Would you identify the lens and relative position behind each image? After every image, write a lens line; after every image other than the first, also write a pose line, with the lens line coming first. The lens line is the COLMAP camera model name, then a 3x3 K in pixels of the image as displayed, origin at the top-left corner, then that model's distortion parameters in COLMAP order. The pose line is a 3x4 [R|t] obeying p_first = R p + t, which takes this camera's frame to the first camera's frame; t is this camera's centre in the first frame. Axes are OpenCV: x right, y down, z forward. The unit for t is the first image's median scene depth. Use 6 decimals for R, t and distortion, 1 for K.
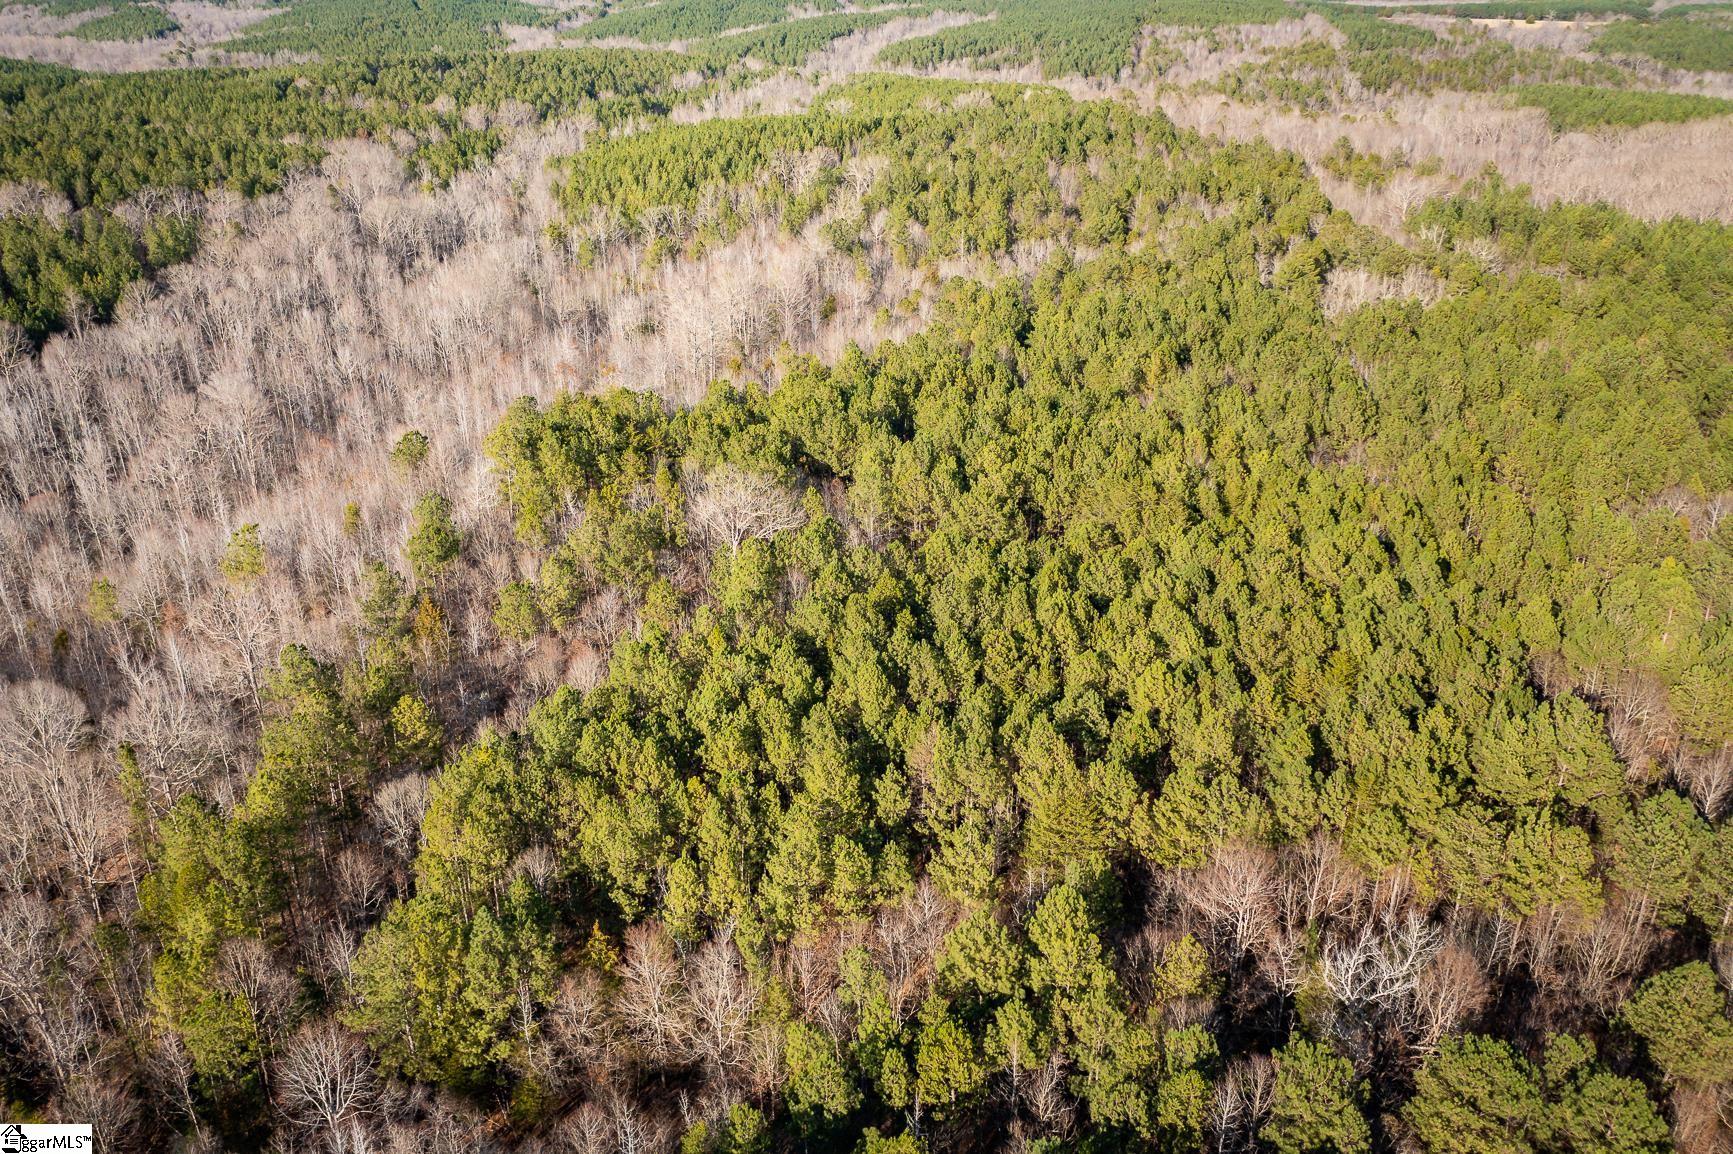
lens RADIAL K [[1411.4, 0, 866.5], [0, 1411.4, 577.0], [0, 0, 1]] dist [-0.009093, 0.008228]
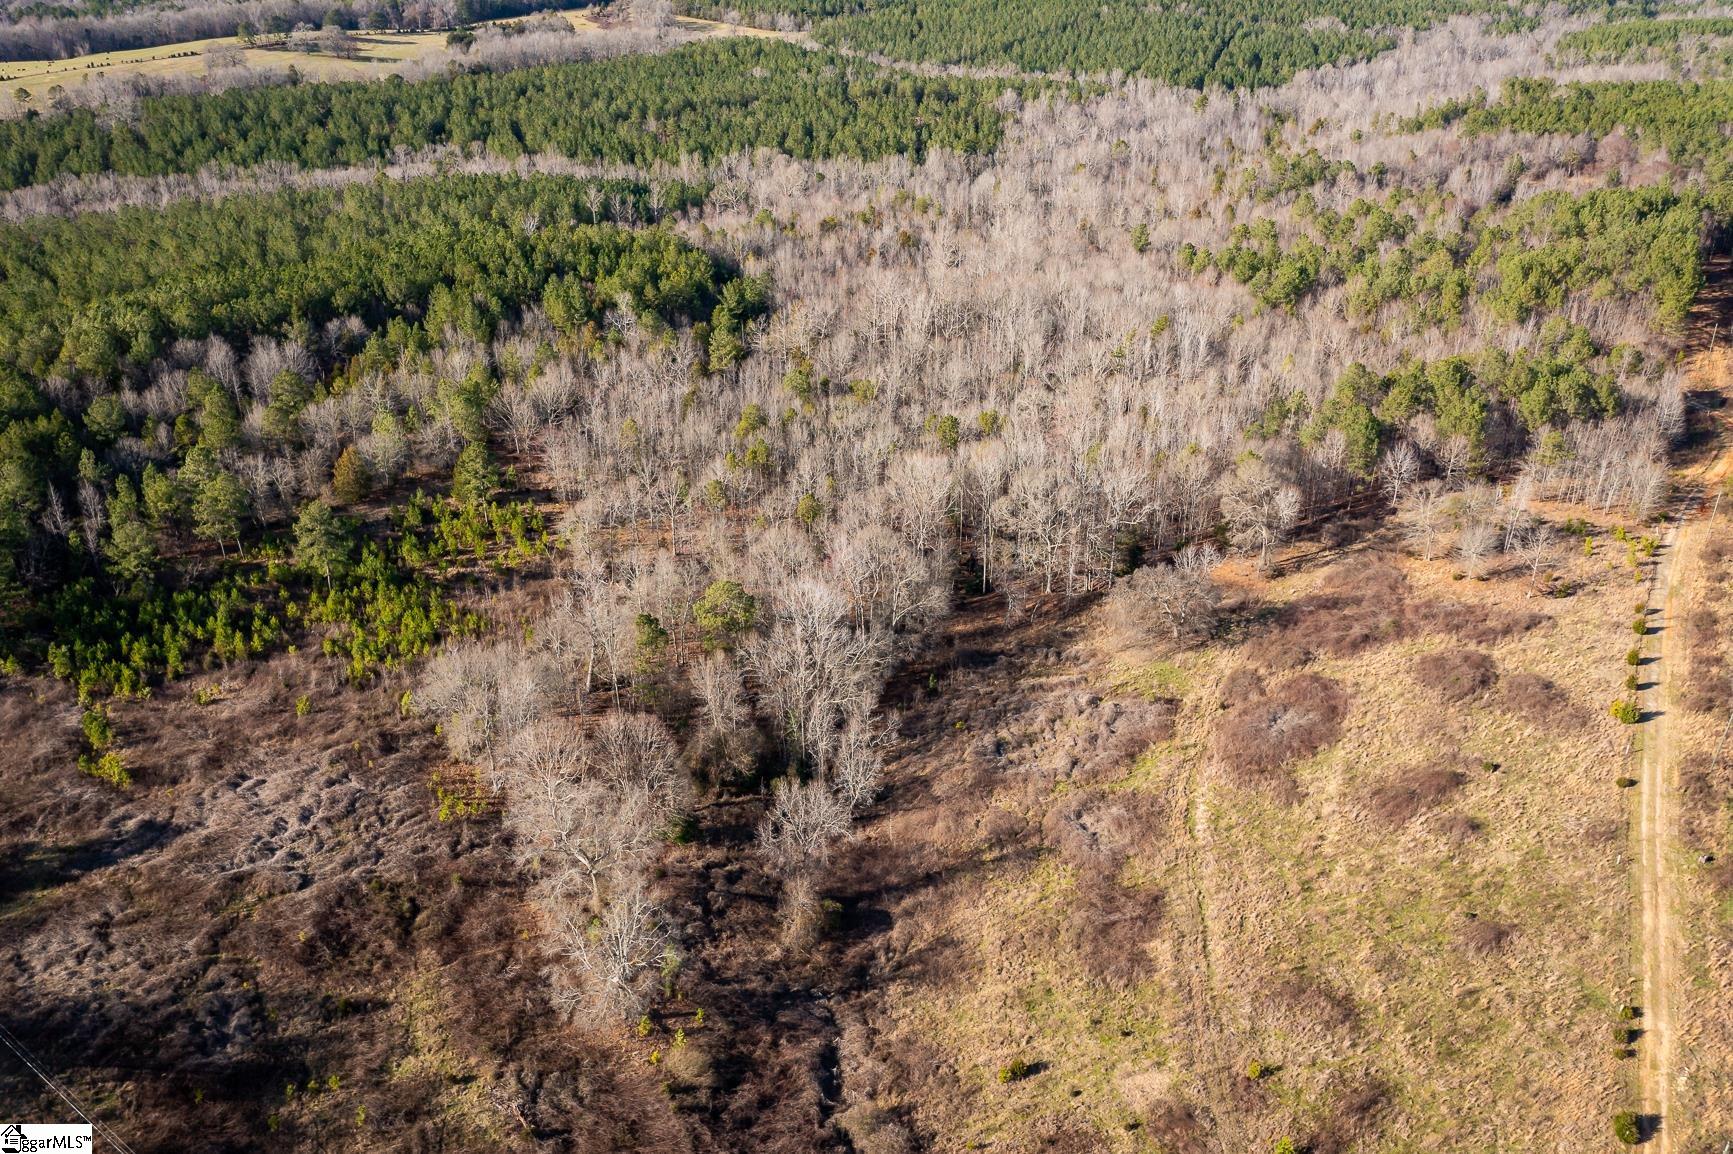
lens RADIAL K [[1373.7, 0, 866.5], [0, 1373.7, 577.0], [0, 0, 1]] dist [-0.006259, -0.011968]
pose [[0.771311, 0.292420, -0.565305, 0.266550], [-0.254715, 0.955797, 0.146876, 0.323521], [0.583266, 0.030705, 0.811701, -0.882113]]
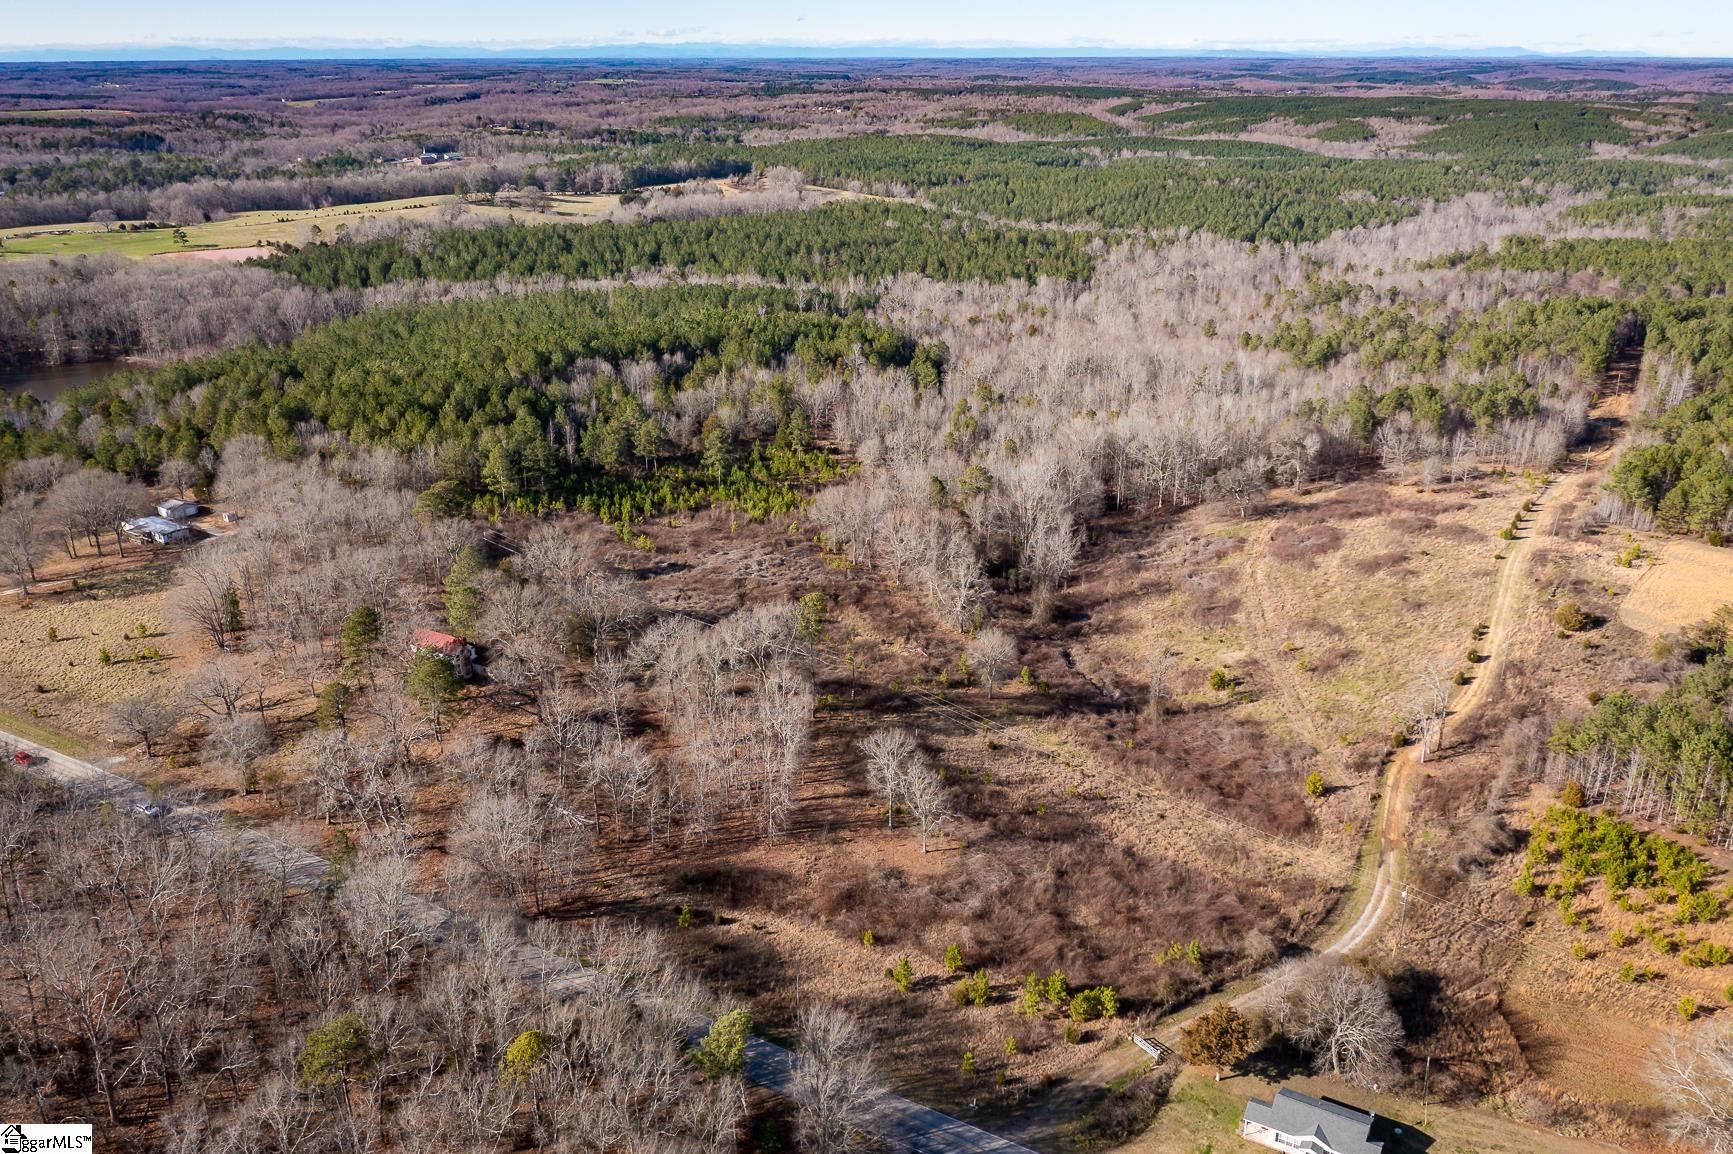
lens RADIAL K [[1374.6, 0, 866.5], [0, 1374.6, 577.0], [0, 0, 1]] dist [-0.013946, 0.002722]
pose [[0.743489, 0.238336, -0.624836, 0.380099], [-0.274250, 0.960819, 0.040165, 0.413140], [0.609927, 0.141499, 0.779722, -1.088449]]
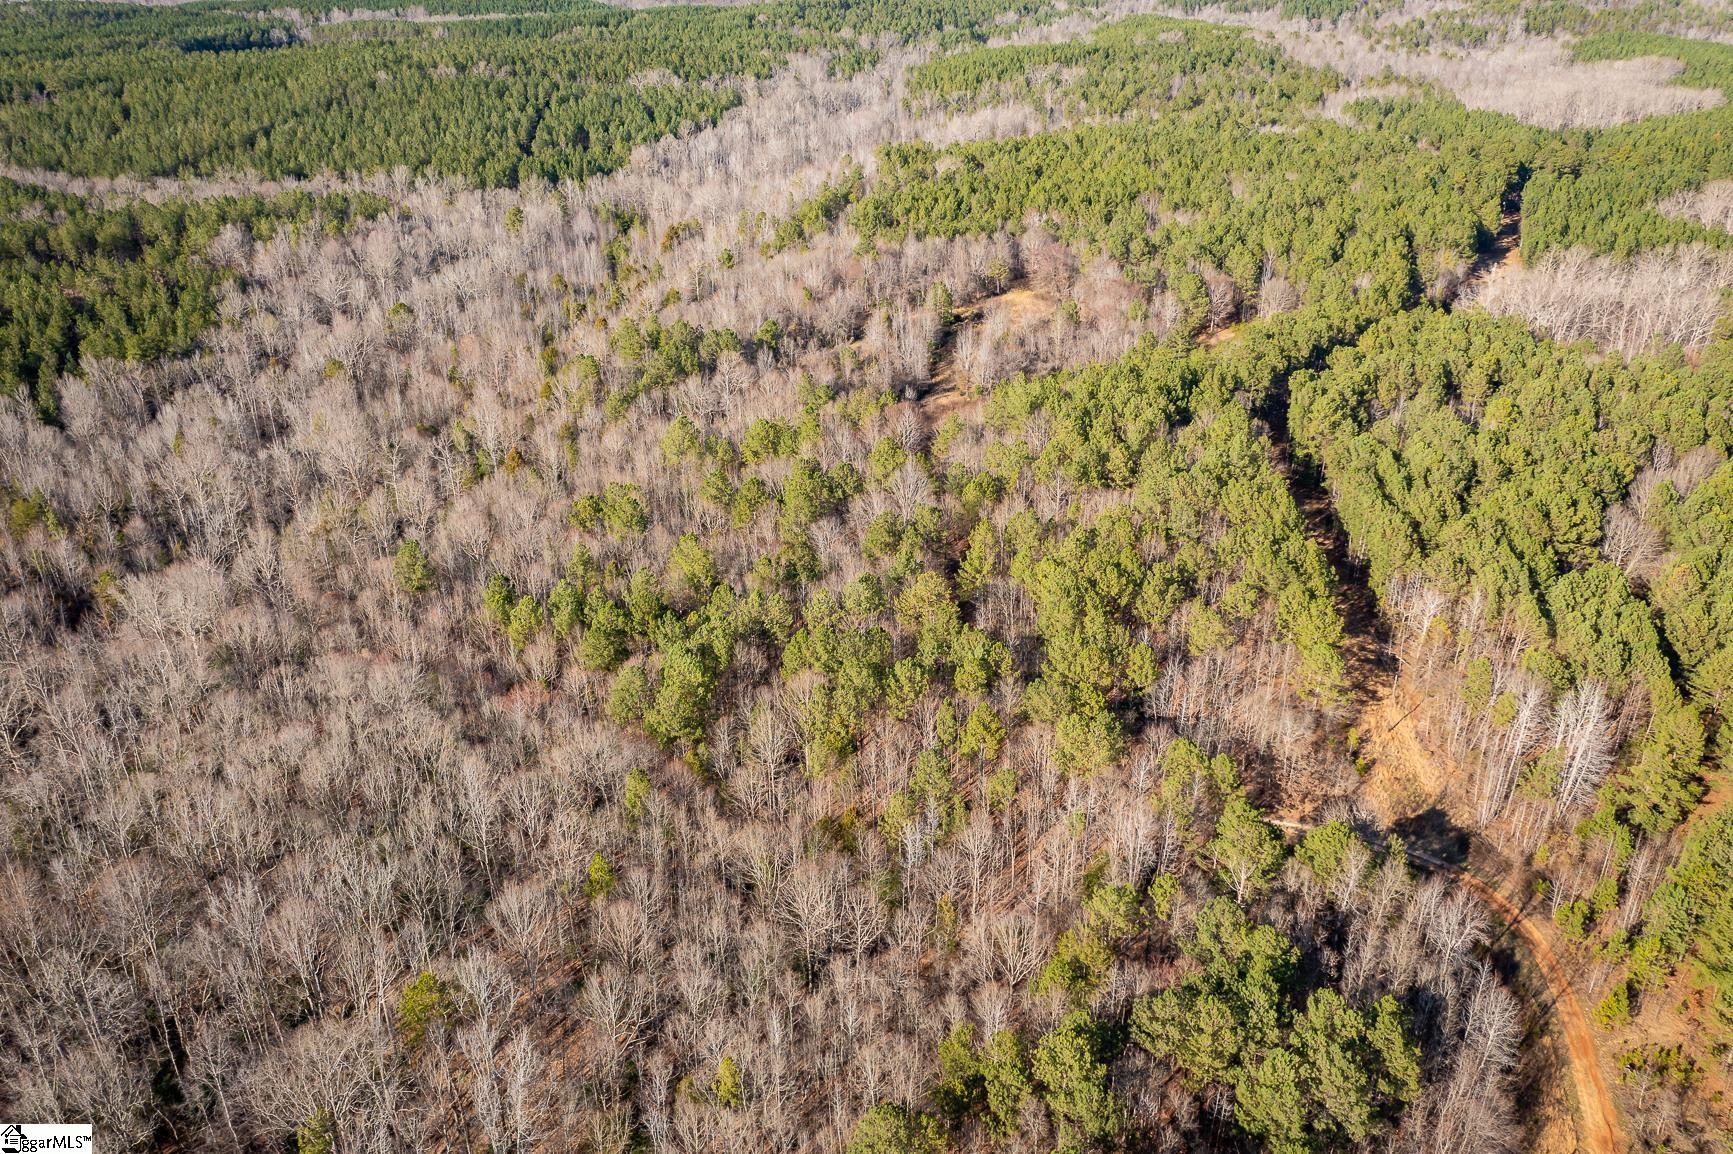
lens RADIAL K [[1385.7, 0, 866.5], [0, 1385.7, 577.0], [0, 0, 1]] dist [-0.005331, -0.002690]
pose [[0.969901, 0.103595, -0.220366, 0.146607], [-0.092004, 0.993811, 0.062256, 0.197110], [0.225451, -0.040107, 0.973429, -0.606981]]
